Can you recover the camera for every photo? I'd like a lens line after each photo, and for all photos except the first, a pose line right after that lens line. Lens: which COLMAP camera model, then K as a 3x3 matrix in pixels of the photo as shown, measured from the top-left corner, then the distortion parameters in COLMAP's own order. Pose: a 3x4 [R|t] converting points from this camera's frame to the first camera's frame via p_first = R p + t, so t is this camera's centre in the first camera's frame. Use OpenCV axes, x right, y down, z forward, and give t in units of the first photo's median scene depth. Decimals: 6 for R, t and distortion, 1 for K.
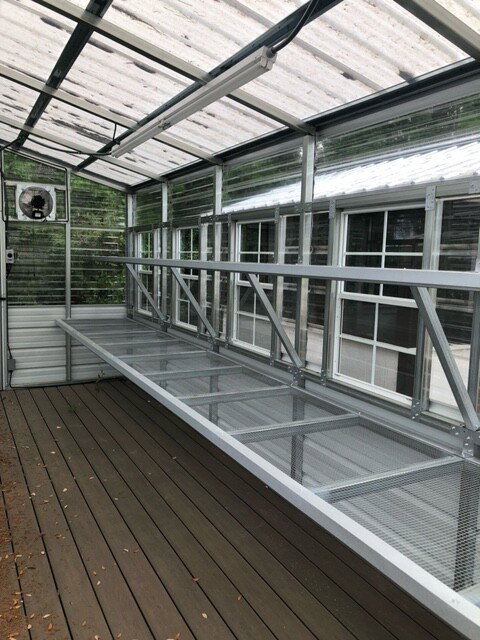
lens RADIAL K [[530.0, 0, 237.2], [0, 530.0, 317.3], [0, 0, 1]] dist [0.029026, -0.010916]
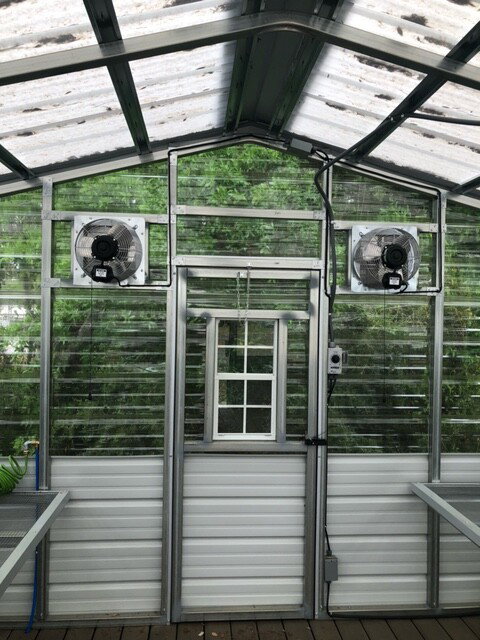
lens RADIAL K [[530.0, 0, 242.5], [0, 530.0, 317.0], [0, 0, 1]] dist [0.029026, -0.010916]
pose [[0.916052, -0.016190, -0.400732, -0.288844], [-0.033009, 0.992751, -0.115563, -0.090274], [0.399698, 0.119090, 0.908878, 0.462673]]
